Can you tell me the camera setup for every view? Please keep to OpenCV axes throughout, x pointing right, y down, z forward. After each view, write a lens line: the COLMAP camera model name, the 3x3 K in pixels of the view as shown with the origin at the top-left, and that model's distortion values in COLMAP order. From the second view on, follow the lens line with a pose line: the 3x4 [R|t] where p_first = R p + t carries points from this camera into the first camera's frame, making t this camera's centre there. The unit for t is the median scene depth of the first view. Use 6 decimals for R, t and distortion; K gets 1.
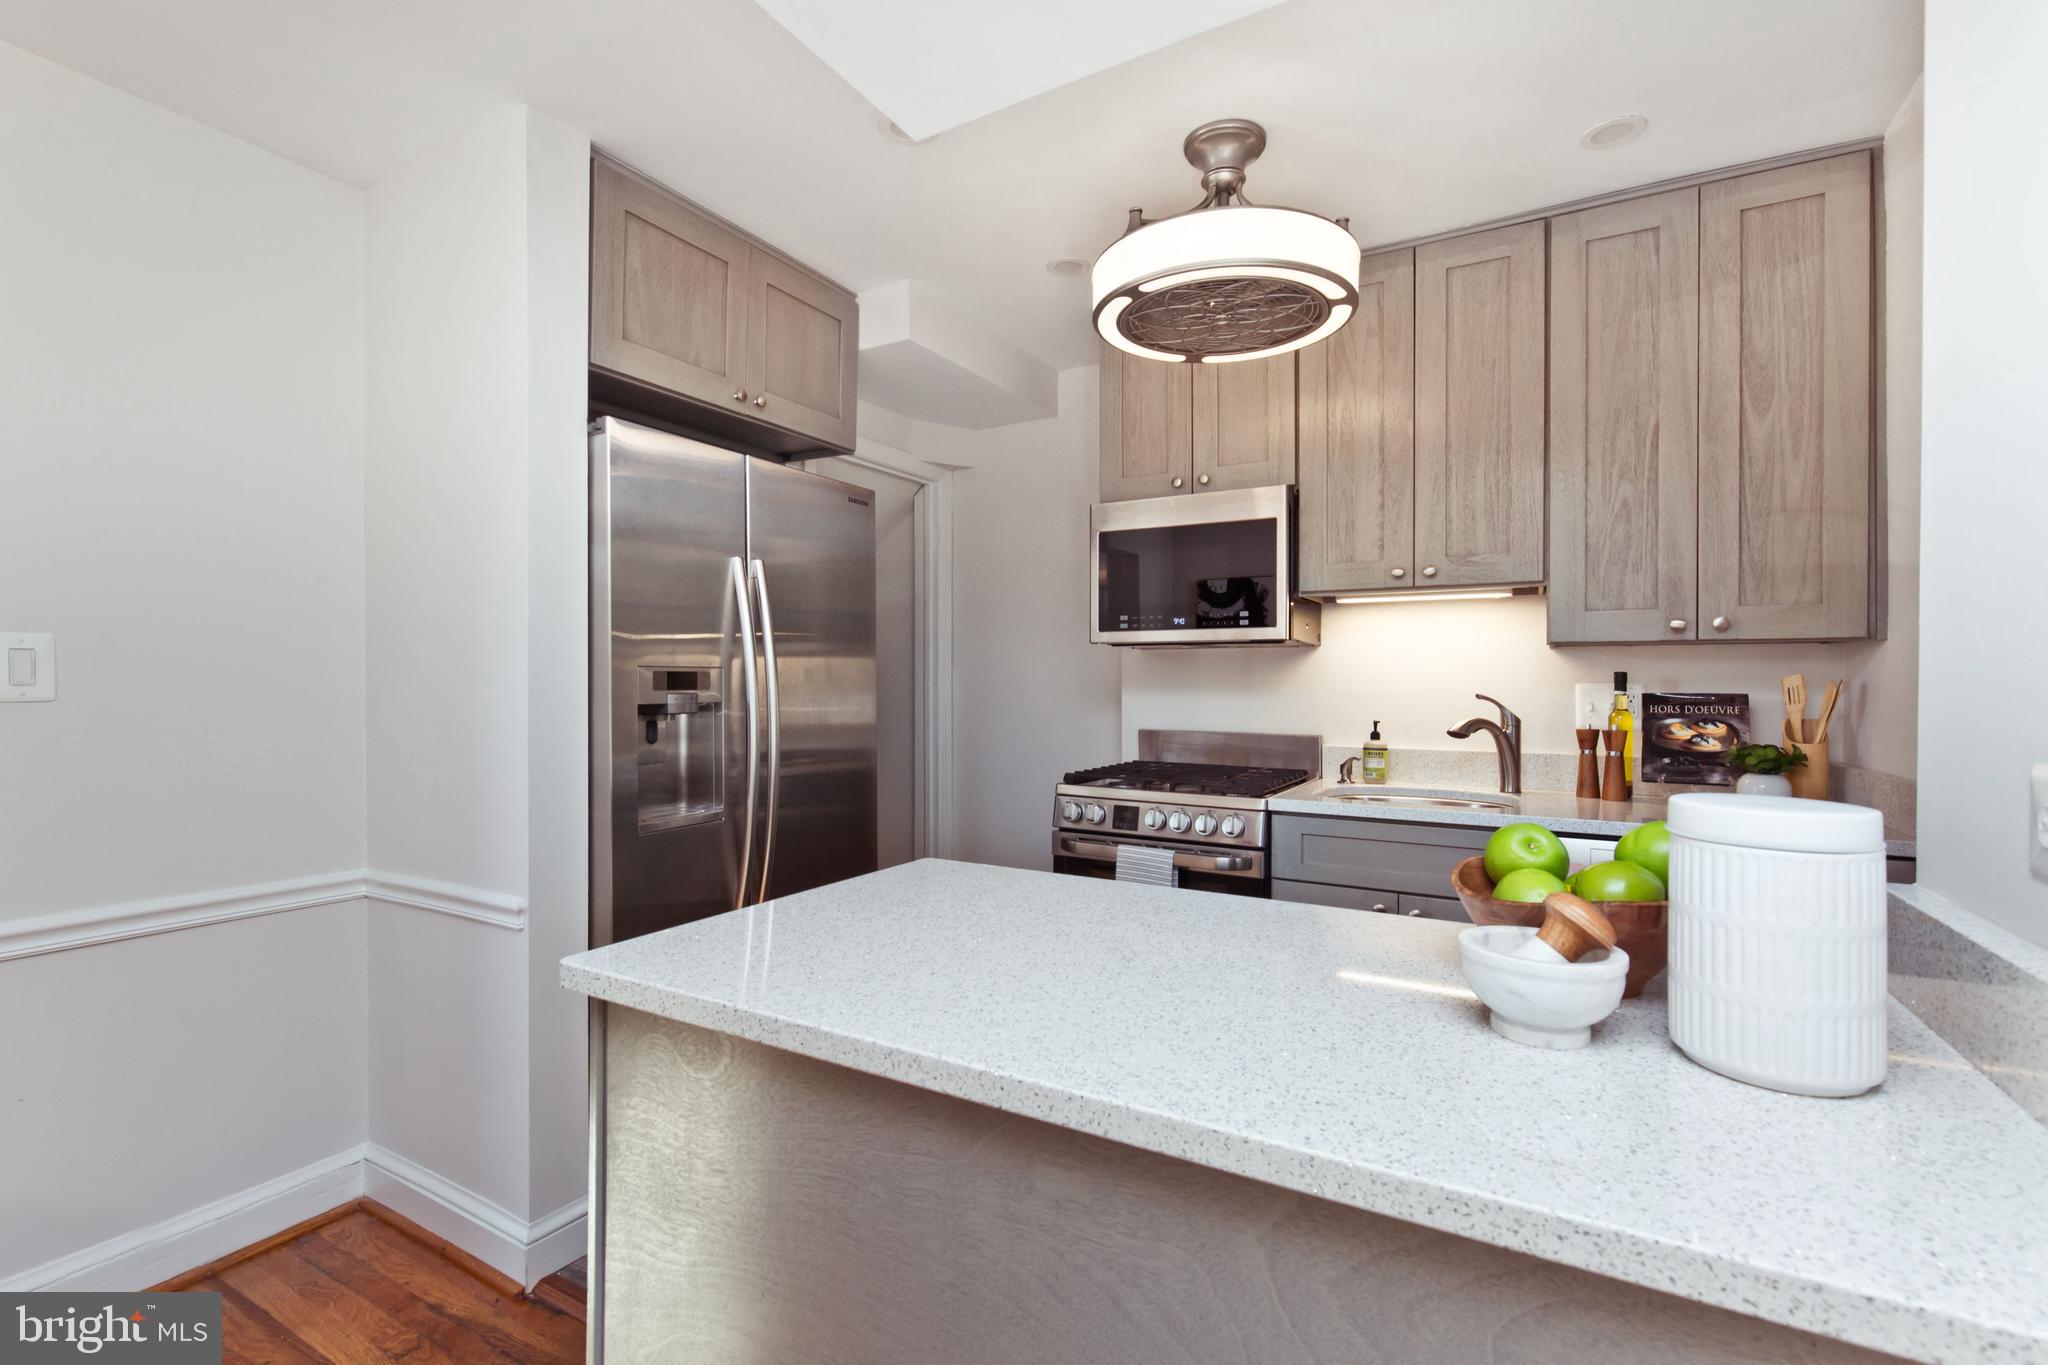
lens RADIAL K [[917.8, 0, 1029.2], [0, 917.8, 675.8], [0, 0, 1]] dist [0.000065, -0.000161]
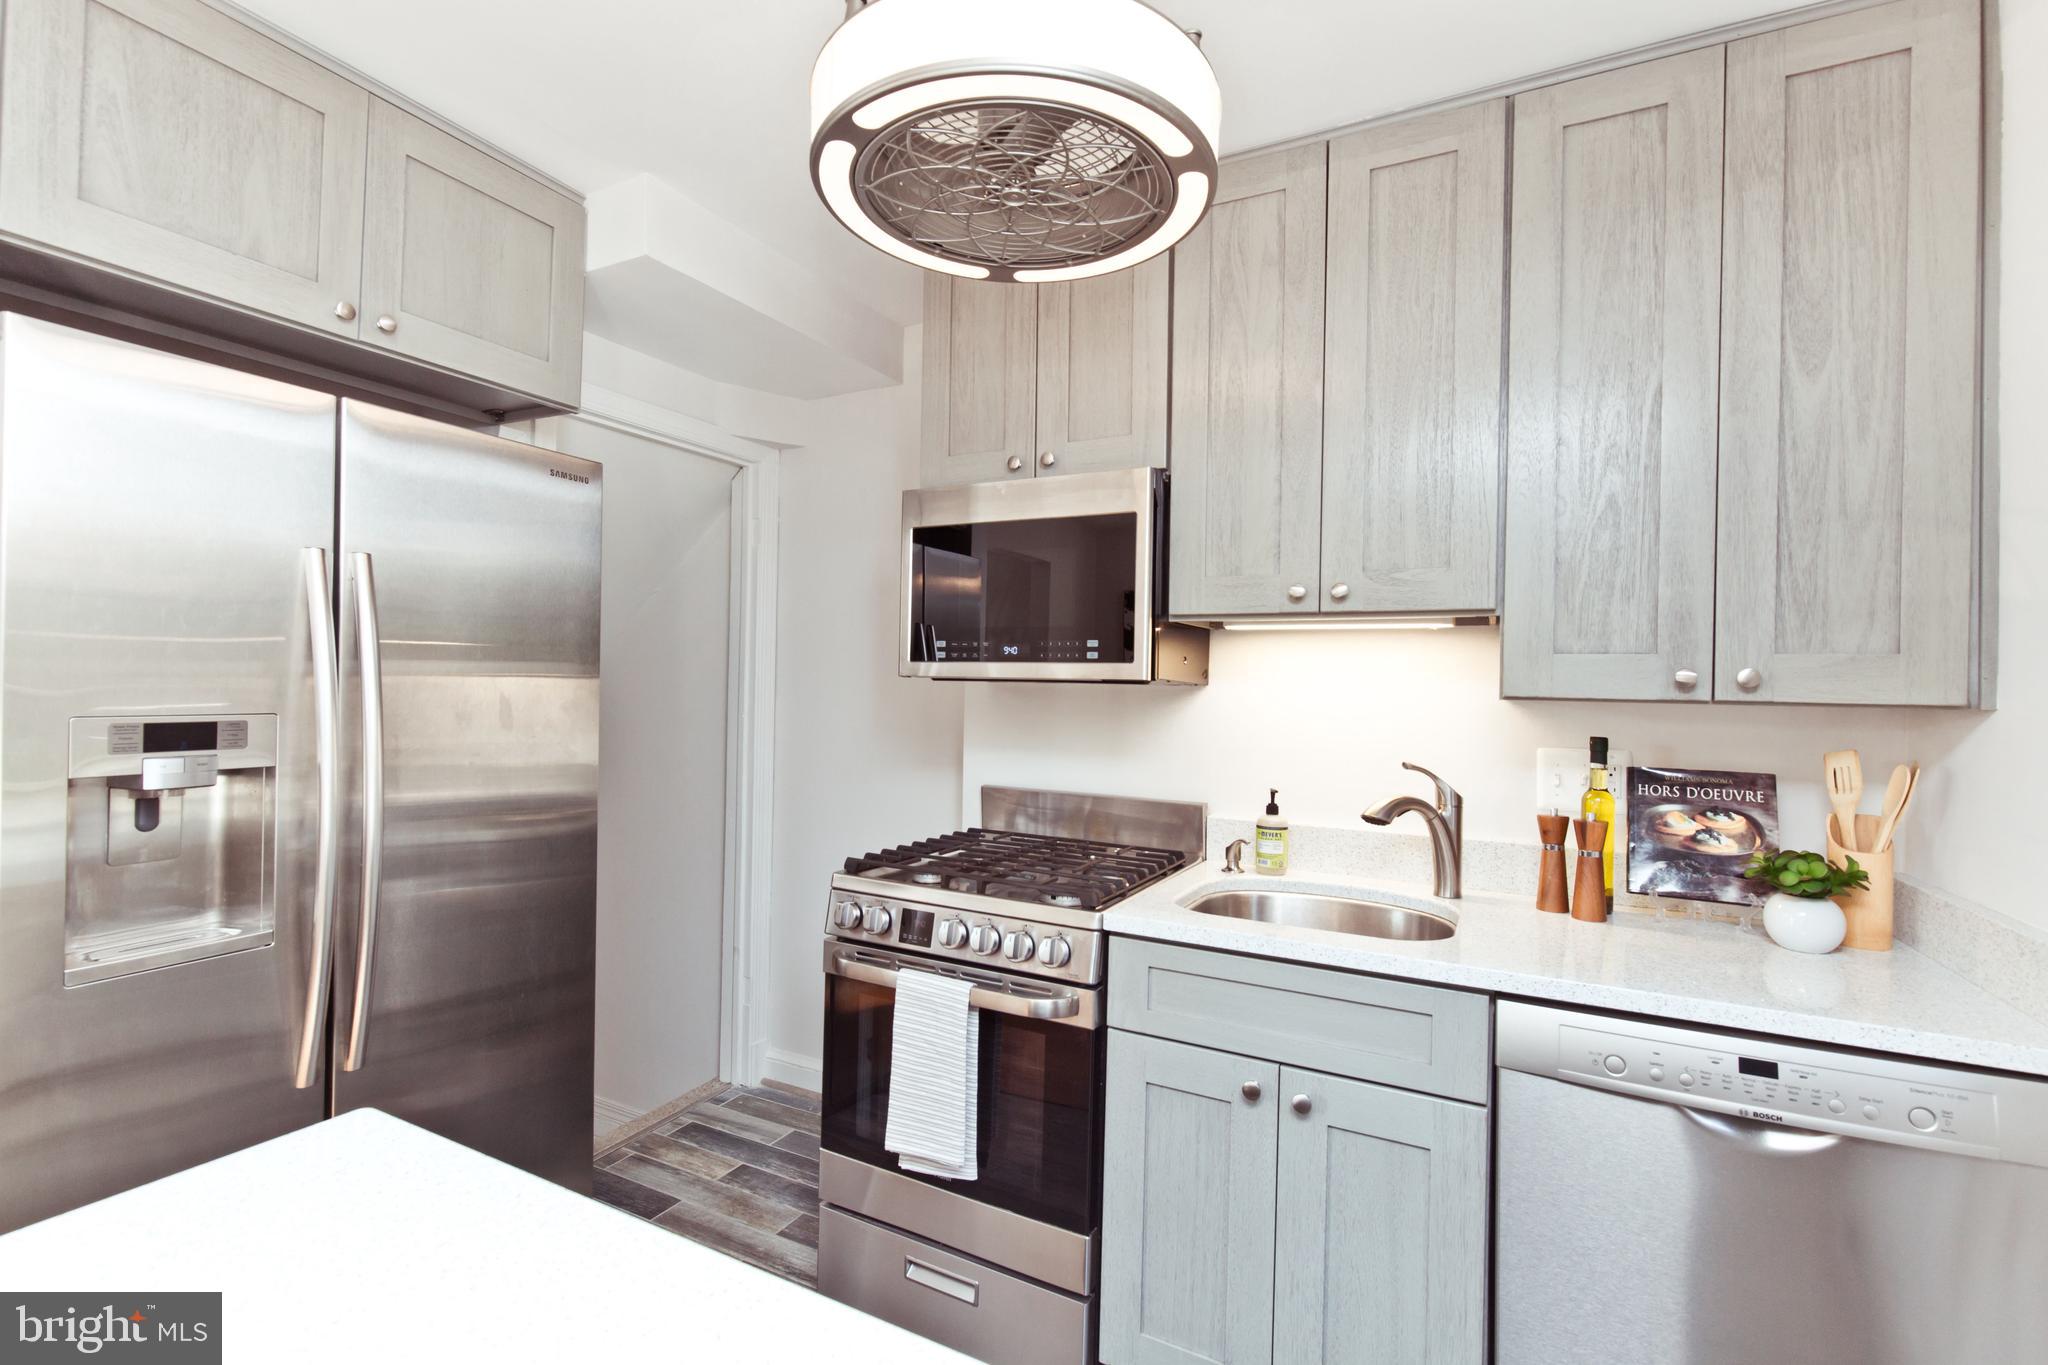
lens RADIAL K [[917.8, 0, 1029.2], [0, 917.8, 675.8], [0, 0, 1]] dist [0.000065, -0.000161]
pose [[0.999038, 0.018558, 0.039730, 0.169311], [-0.018331, 0.999813, -0.006086, -0.039919], [-0.039836, 0.005352, 0.999192, 0.300057]]
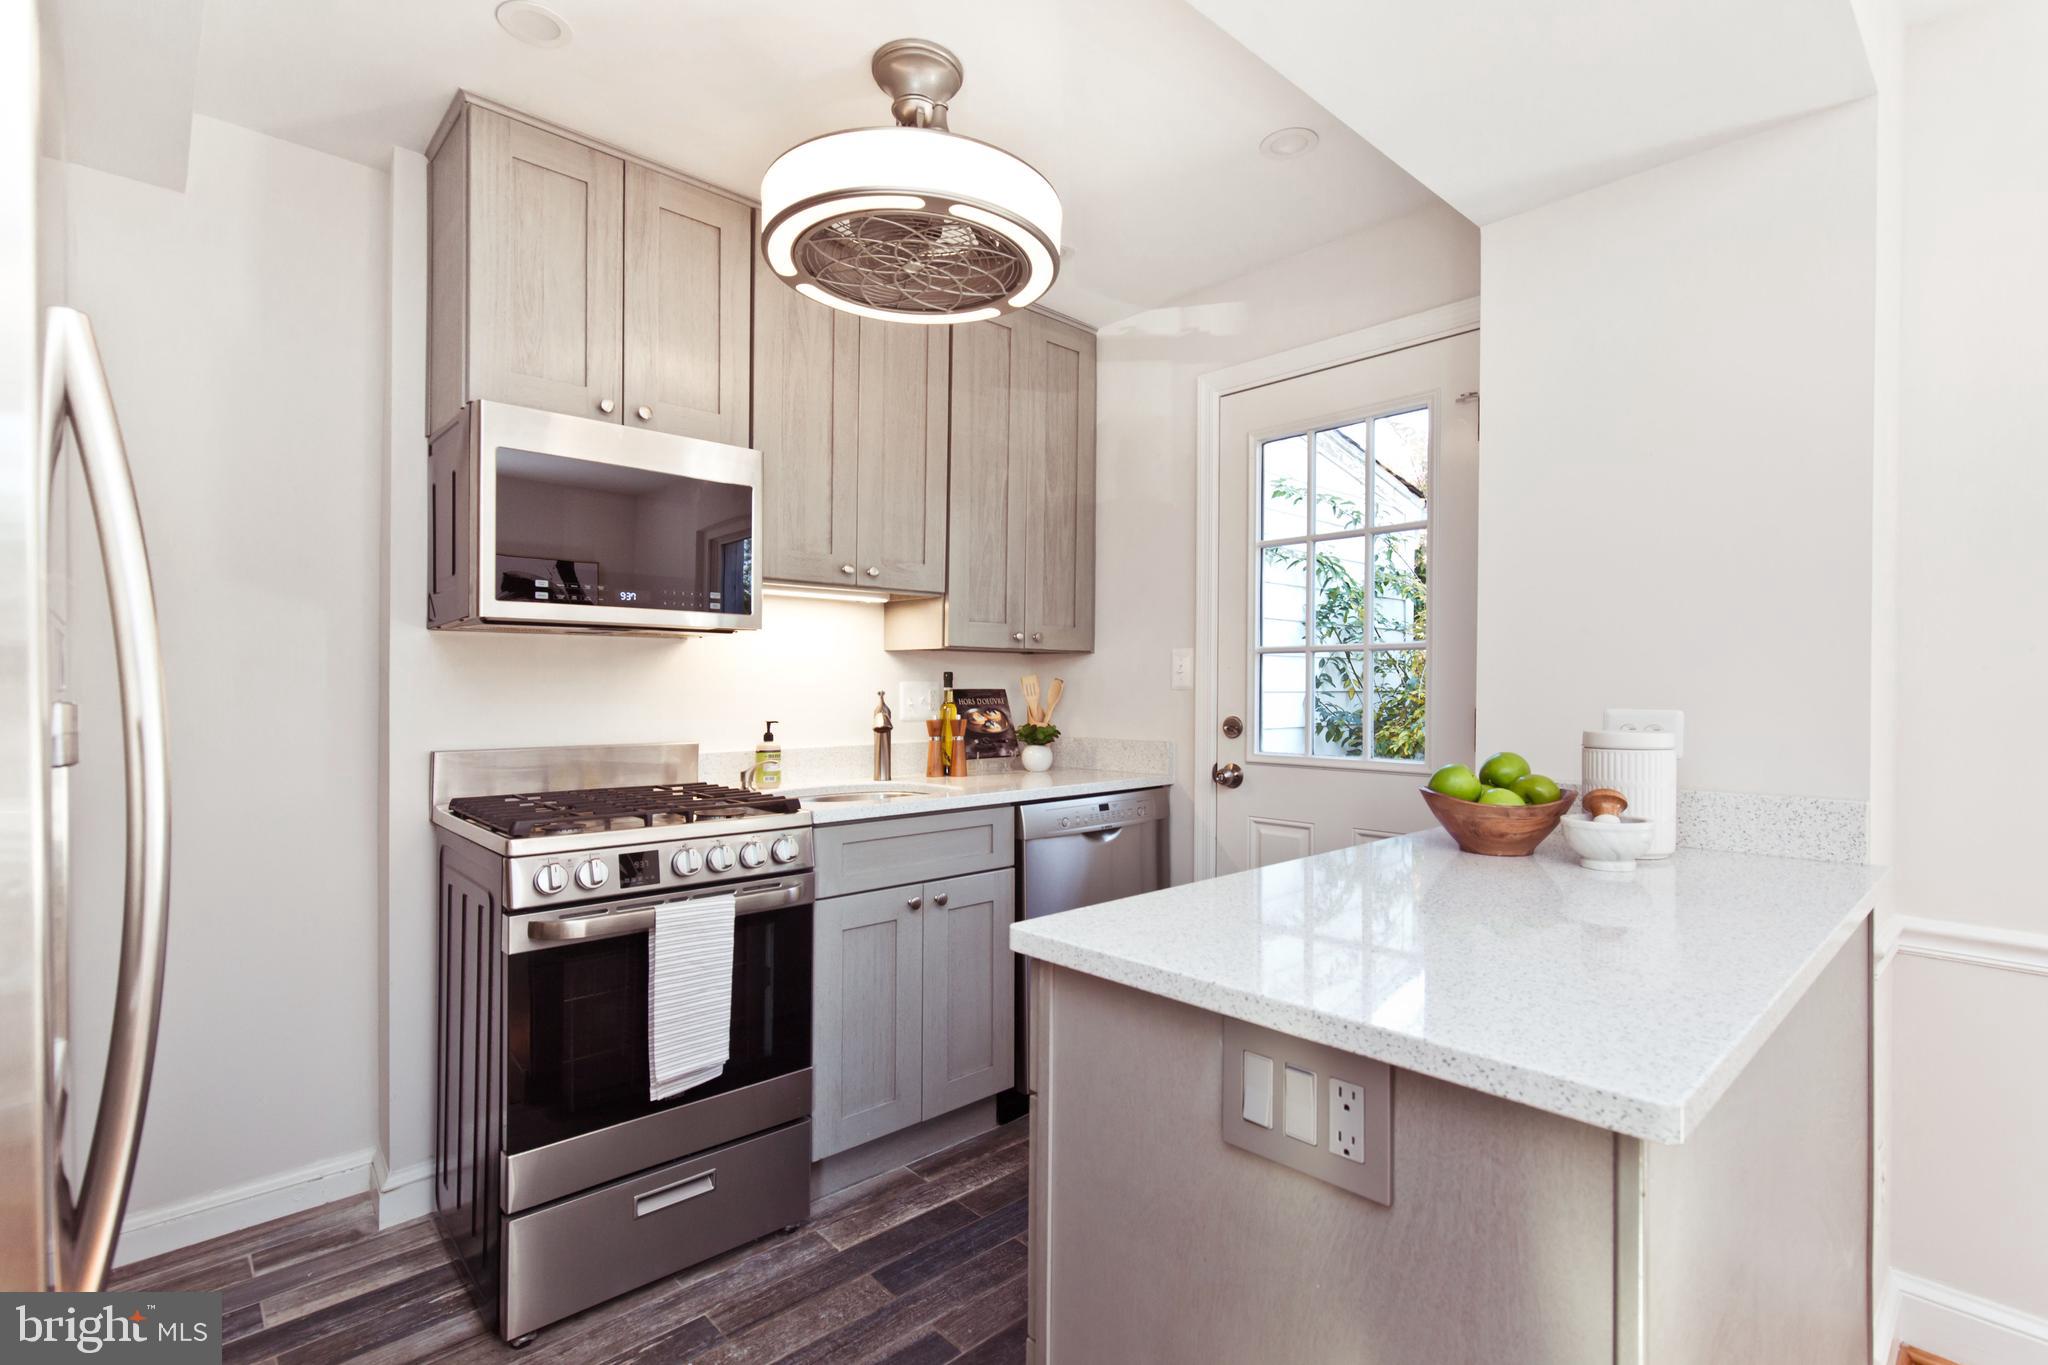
lens RADIAL K [[944.6, 0, 1040.7], [0, 944.6, 688.1], [0, 0, 1]] dist [-0.000576, -0.000104]
pose [[0.286591, -0.003361, 0.958047, -0.534451], [-0.003694, 0.999983, 0.004613, 0.011118], [-0.958046, -0.004861, 0.286573, 0.521884]]
